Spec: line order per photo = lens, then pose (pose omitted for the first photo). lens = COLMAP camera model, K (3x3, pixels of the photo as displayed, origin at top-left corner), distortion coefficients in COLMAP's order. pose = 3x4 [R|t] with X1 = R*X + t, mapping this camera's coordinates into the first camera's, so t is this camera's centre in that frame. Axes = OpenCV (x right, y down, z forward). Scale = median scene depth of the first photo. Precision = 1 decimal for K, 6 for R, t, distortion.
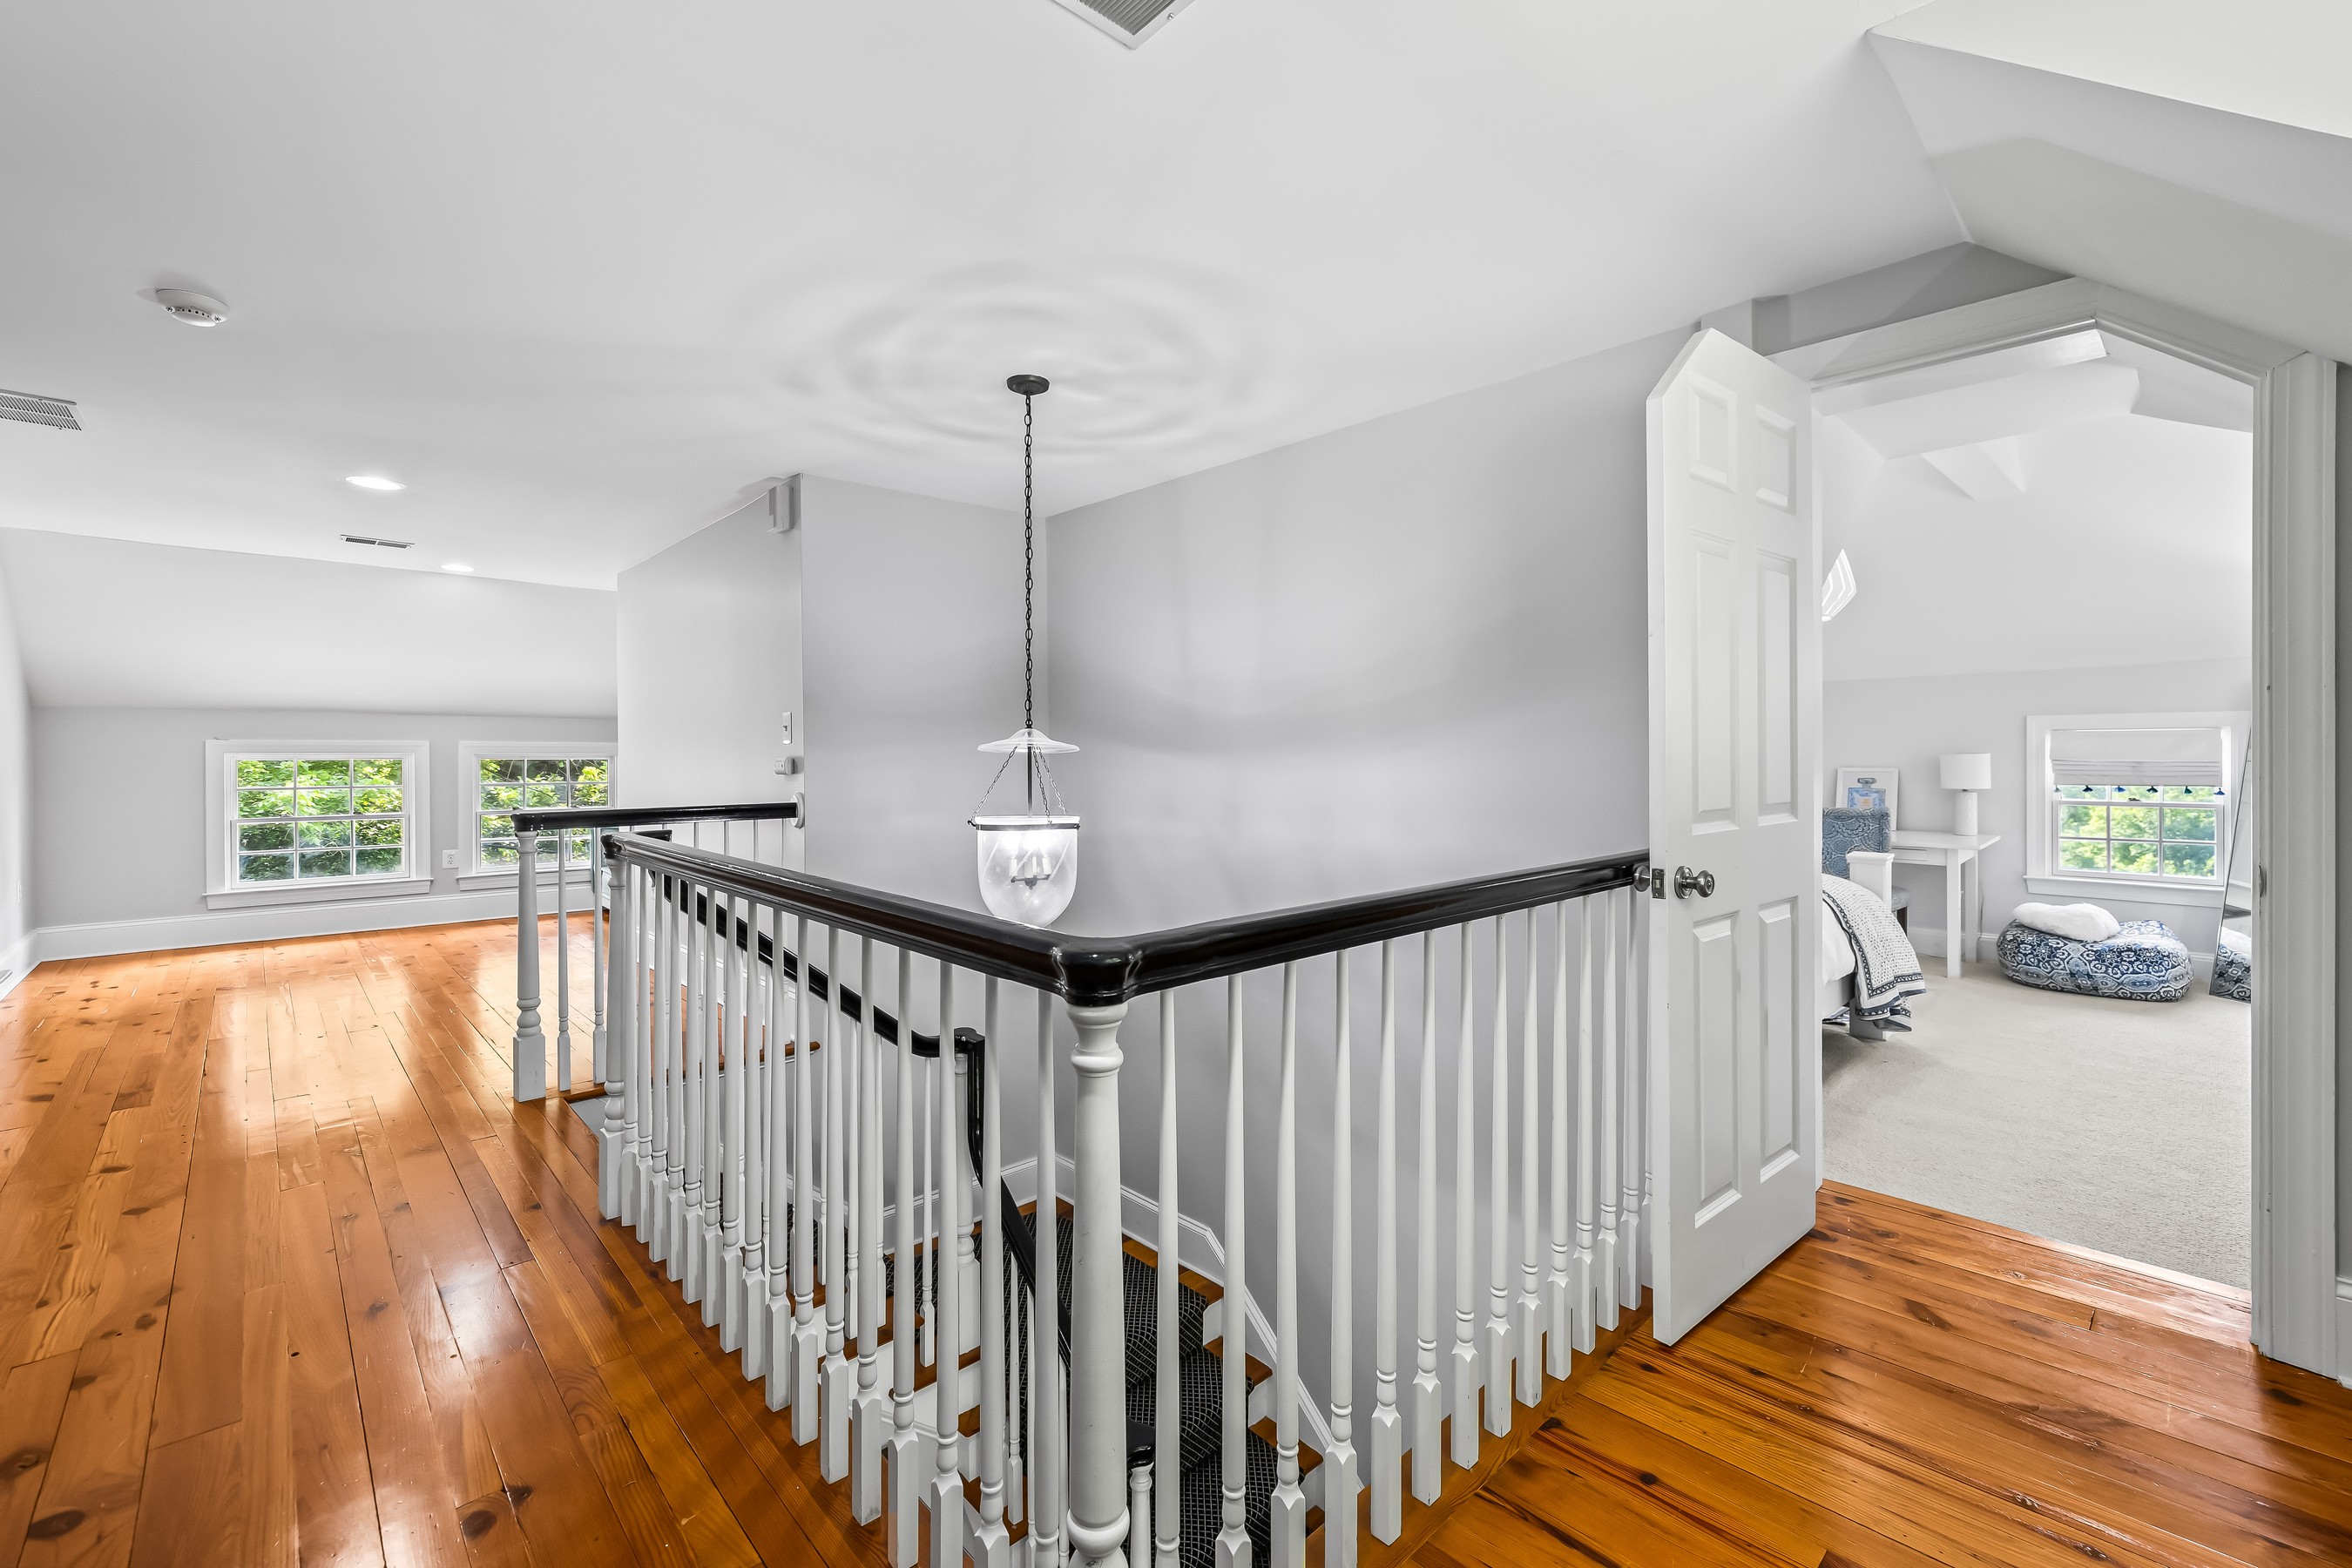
lens RADIAL K [[1005.3, 0, 1171.8], [0, 1005.3, 778.9], [0, 0, 1]] dist [0.002288, -0.000389]
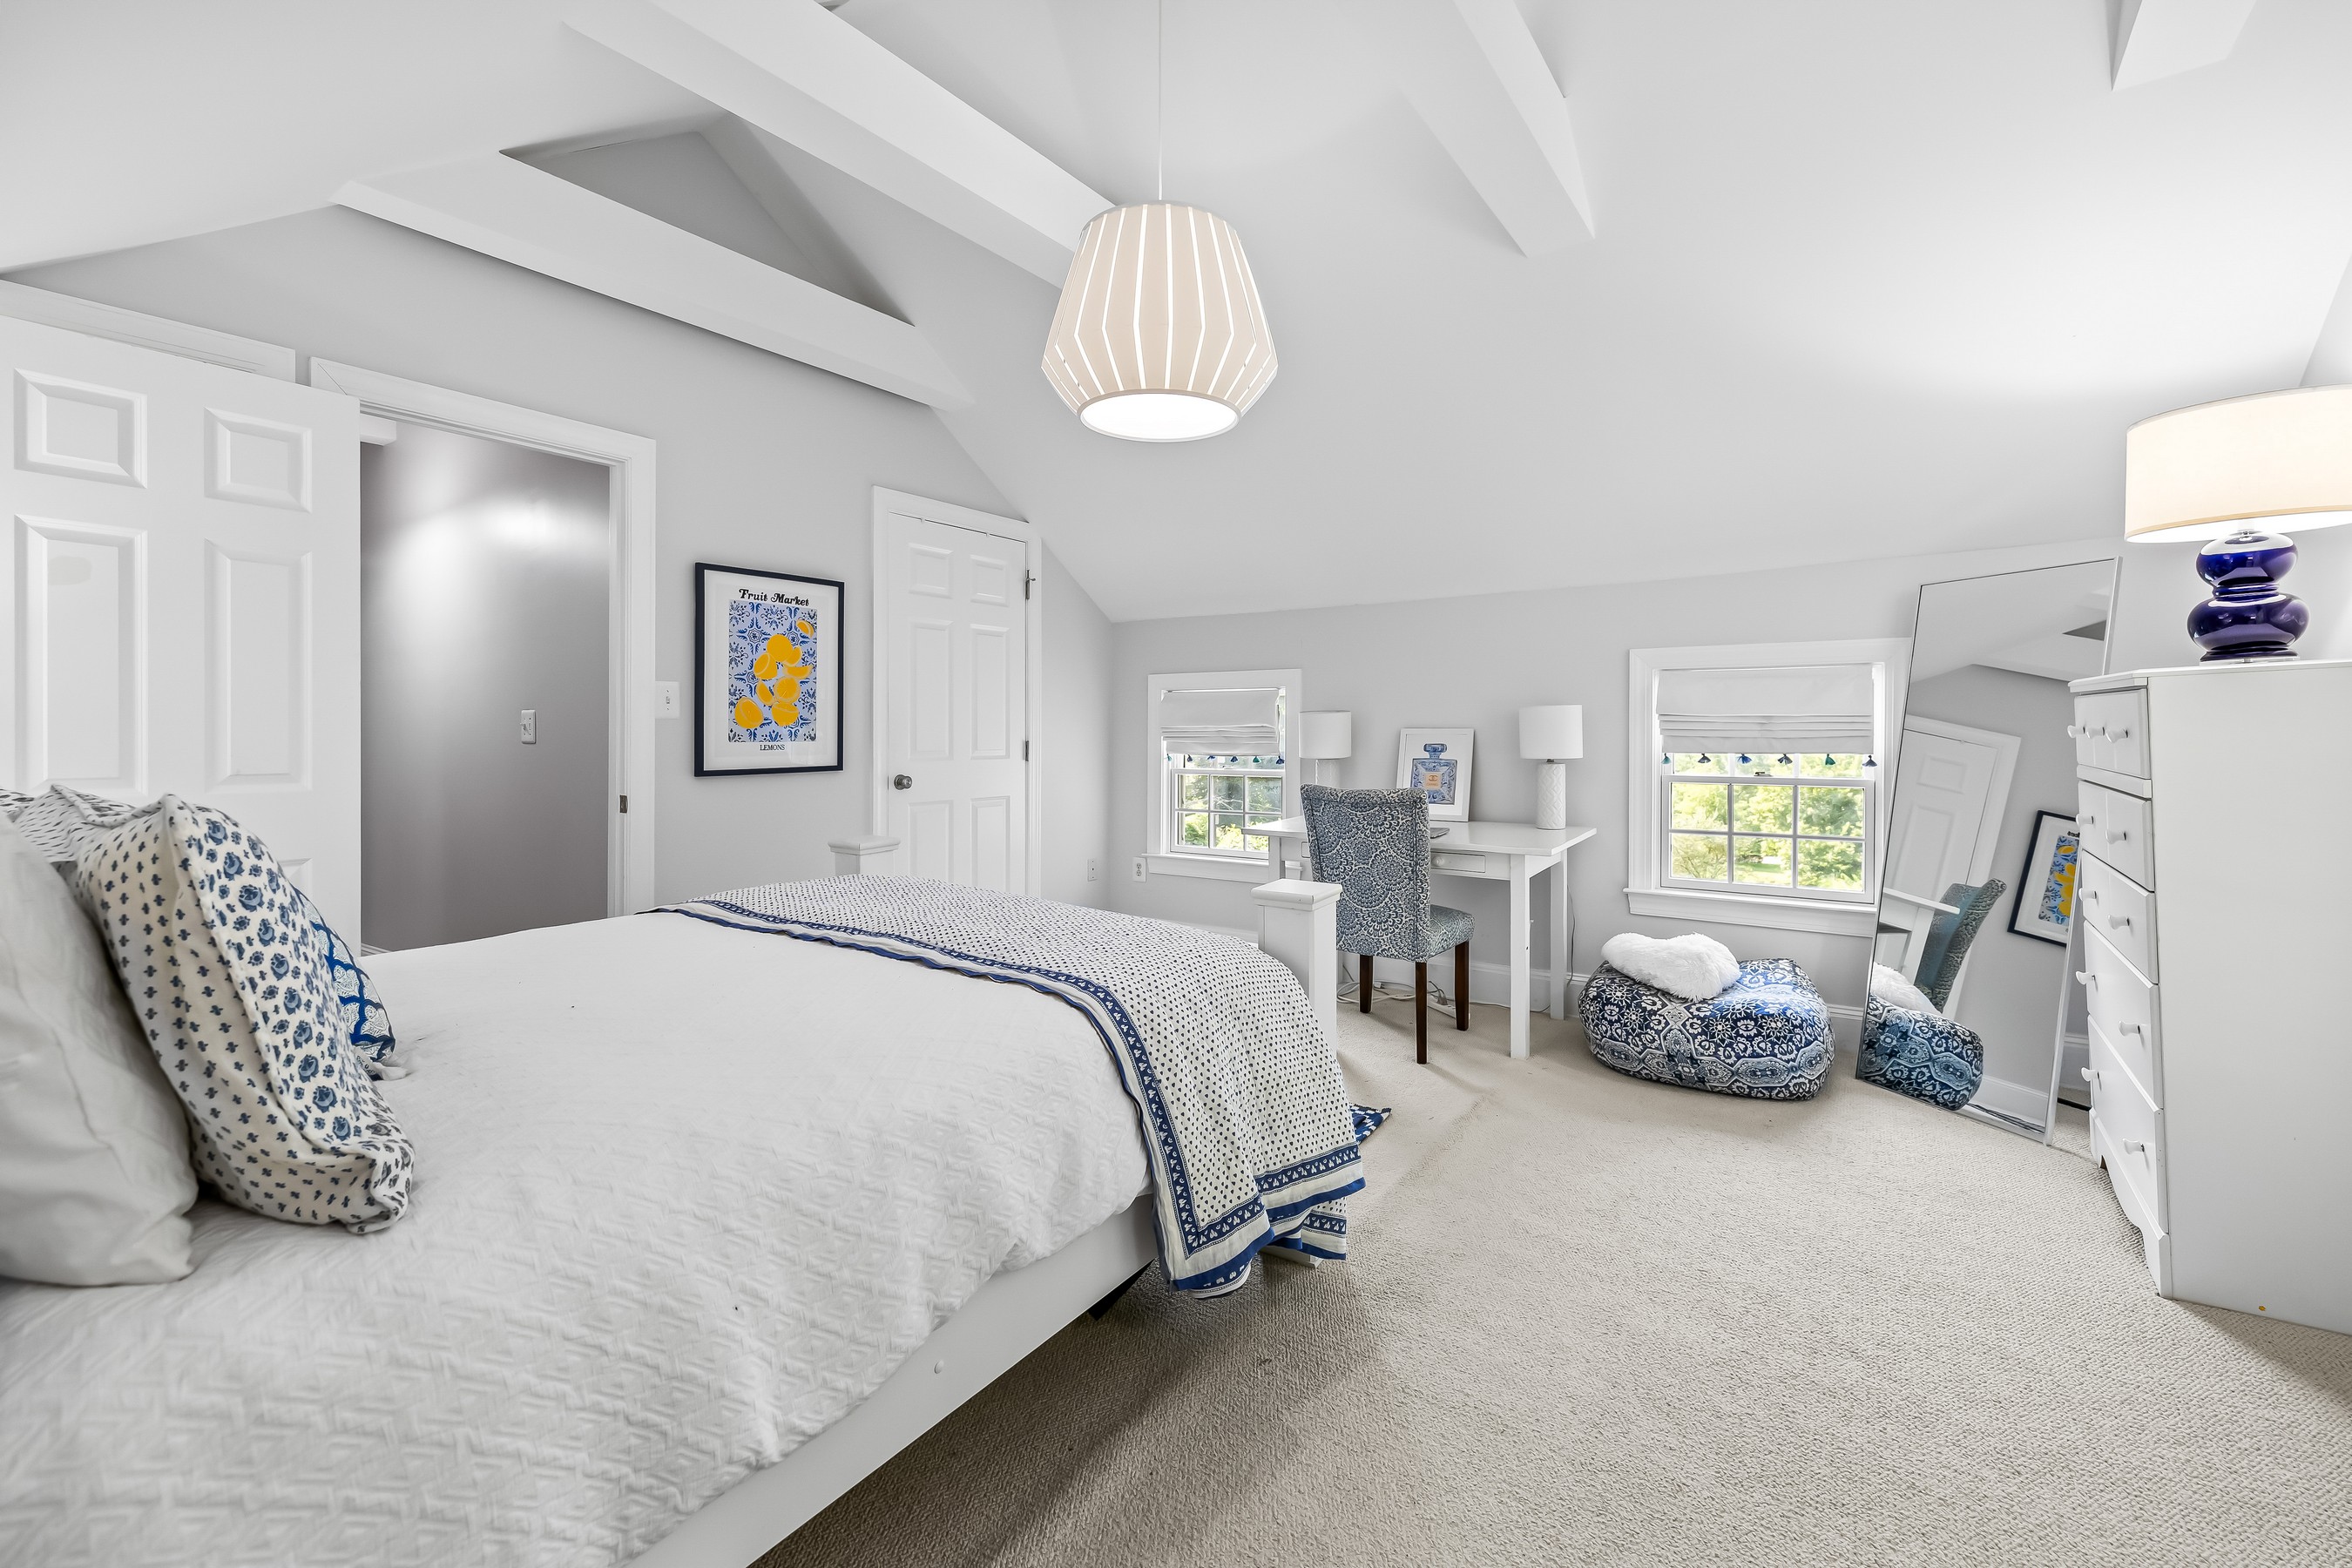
lens RADIAL K [[1005.3, 0, 1179.7], [0, 1005.3, 767.0], [0, 0, 1]] dist [0.002288, -0.000389]
pose [[0.977181, -0.005986, 0.212324, 0.460696], [0.003442, 0.999918, 0.012347, 0.006999], [-0.212380, -0.011334, 0.977121, 0.453667]]
